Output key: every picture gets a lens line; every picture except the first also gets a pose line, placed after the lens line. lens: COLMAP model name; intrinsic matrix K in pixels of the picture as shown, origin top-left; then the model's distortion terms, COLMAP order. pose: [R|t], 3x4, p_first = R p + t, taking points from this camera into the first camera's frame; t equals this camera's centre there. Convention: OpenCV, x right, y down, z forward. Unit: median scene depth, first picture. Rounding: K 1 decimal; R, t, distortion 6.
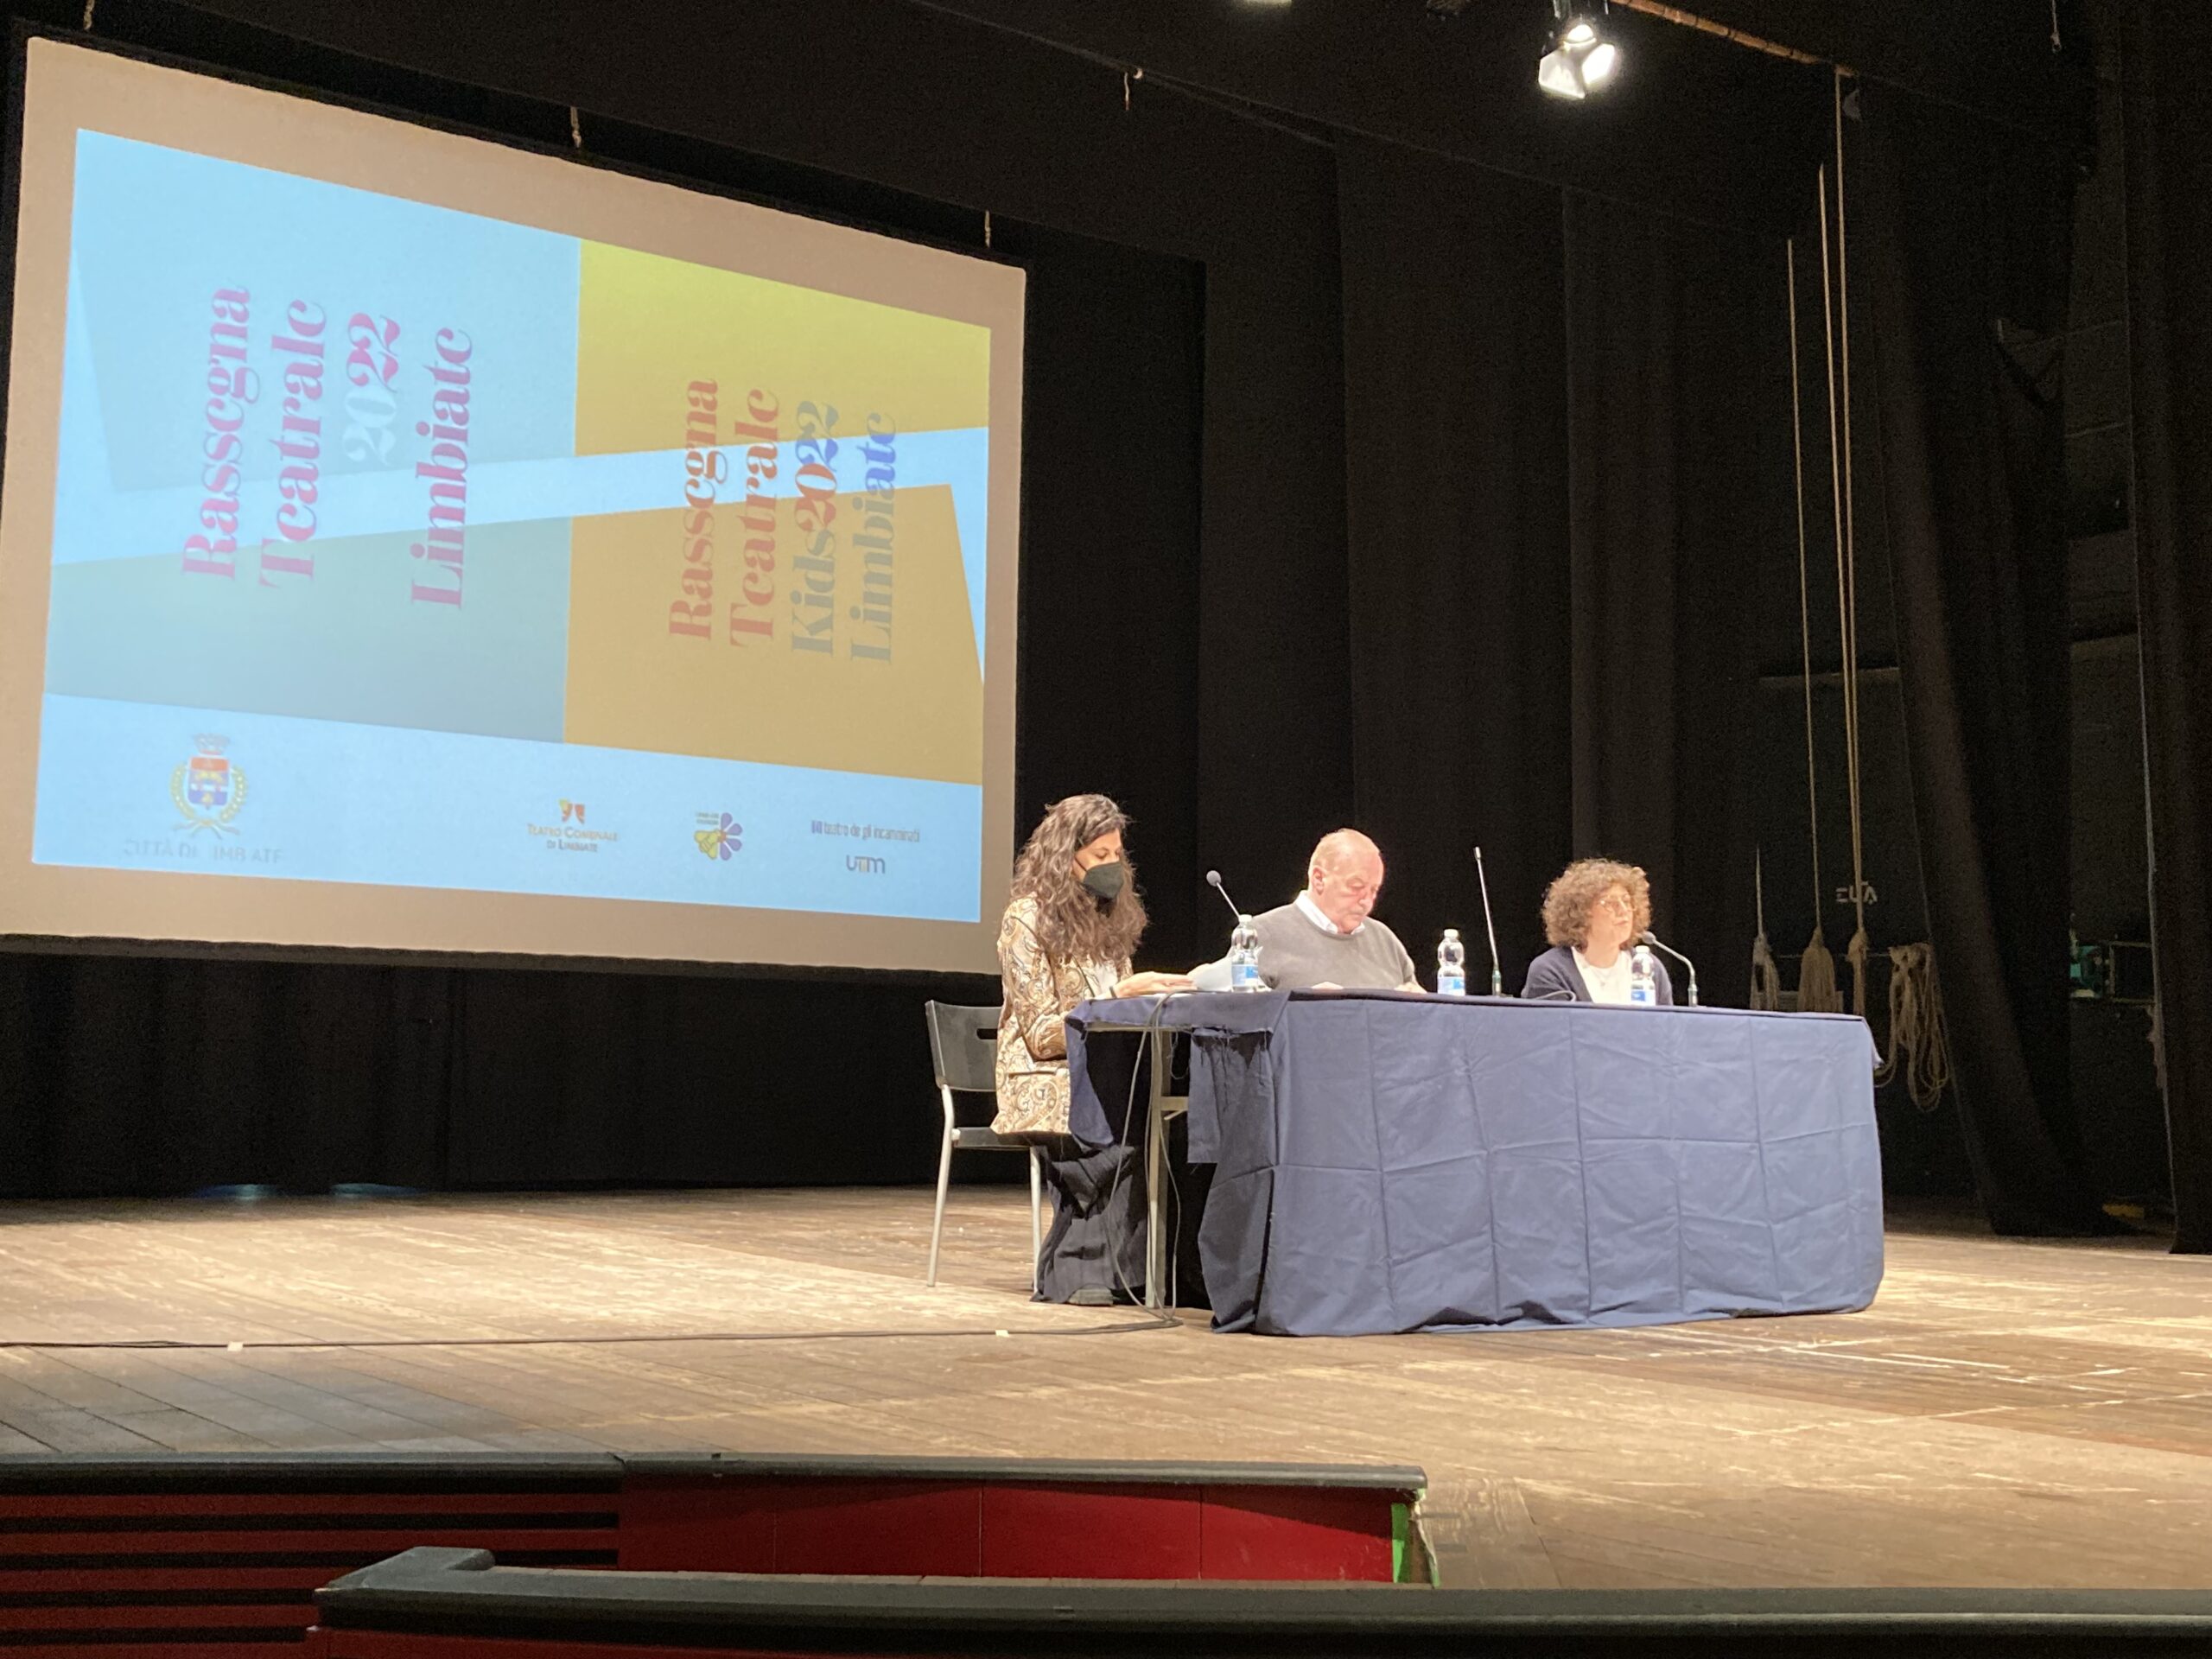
lens RADIAL K [[2527.5, 0, 1106.0], [0, 2527.5, 829.5], [0, 0, 1]] dist [0.008263, -0.014142]
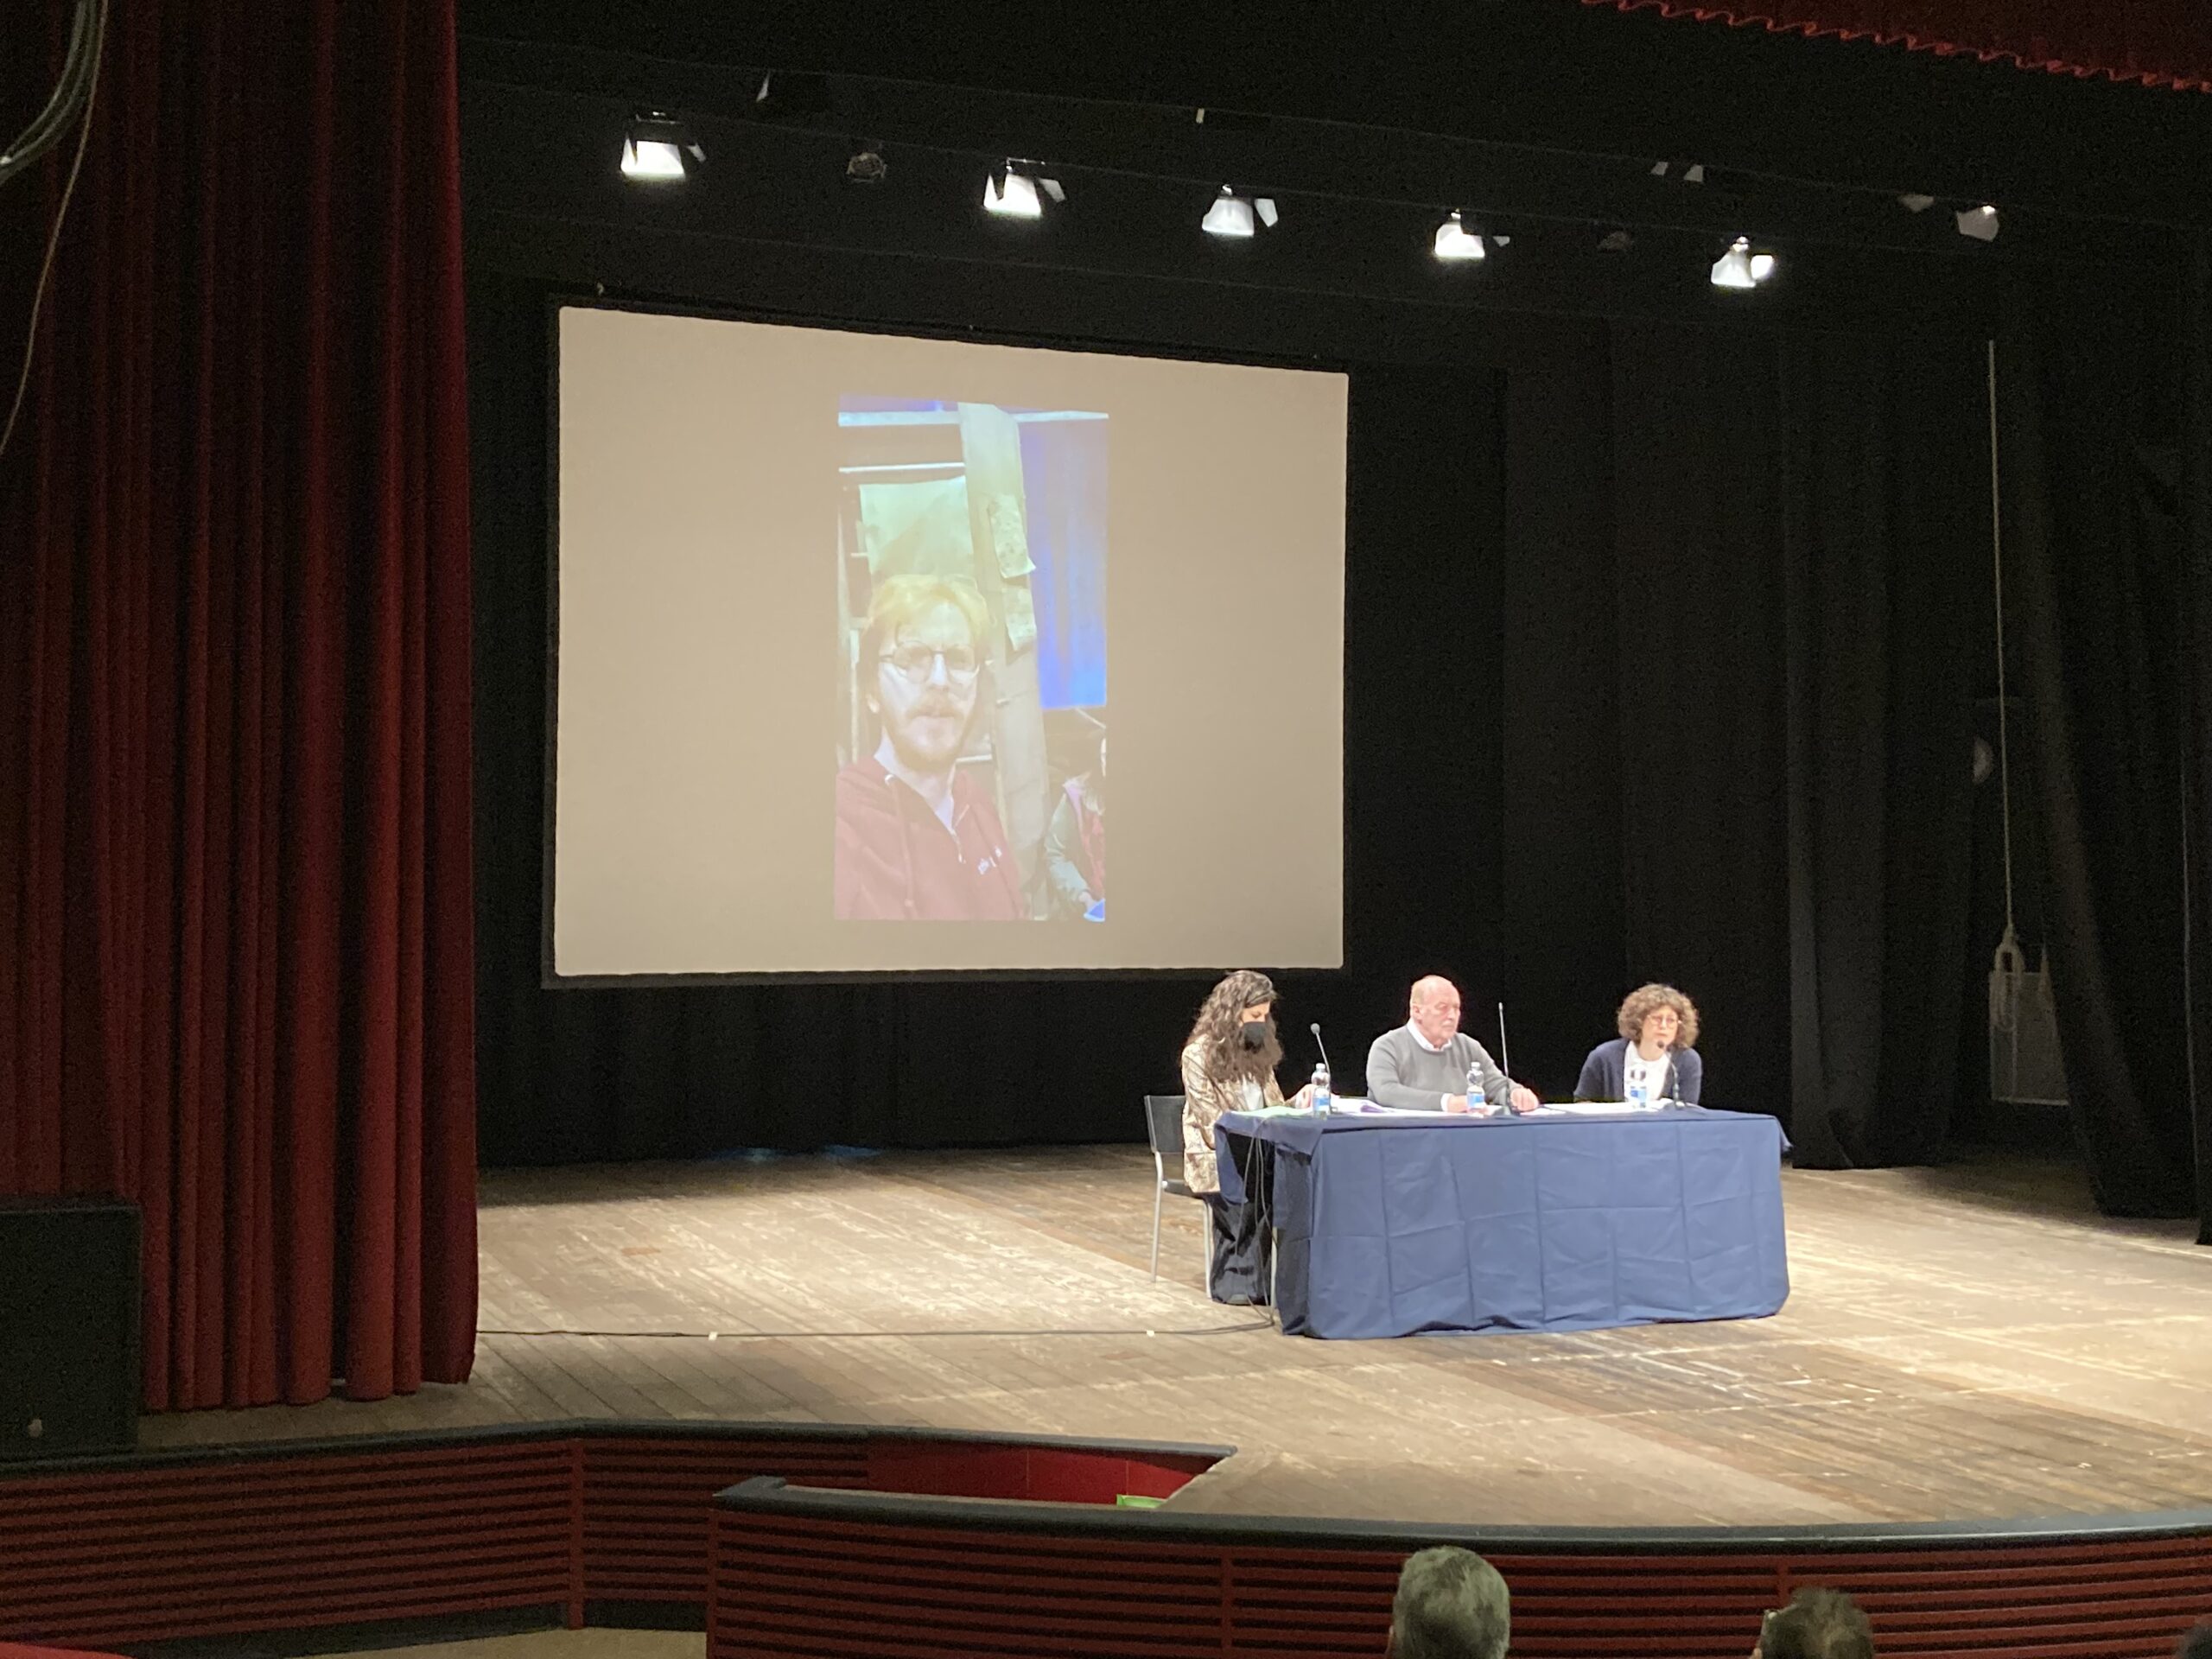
lens RADIAL K [[2842.4, 0, 1106.0], [0, 2842.4, 829.5], [0, 0, 1]] dist [0.014017, -0.004496]
pose [[0.975529, -0.012191, -0.219534, 0.313969], [0.030806, 0.996191, 0.081573, -0.259249], [0.217703, -0.086339, 0.972189, -0.726946]]
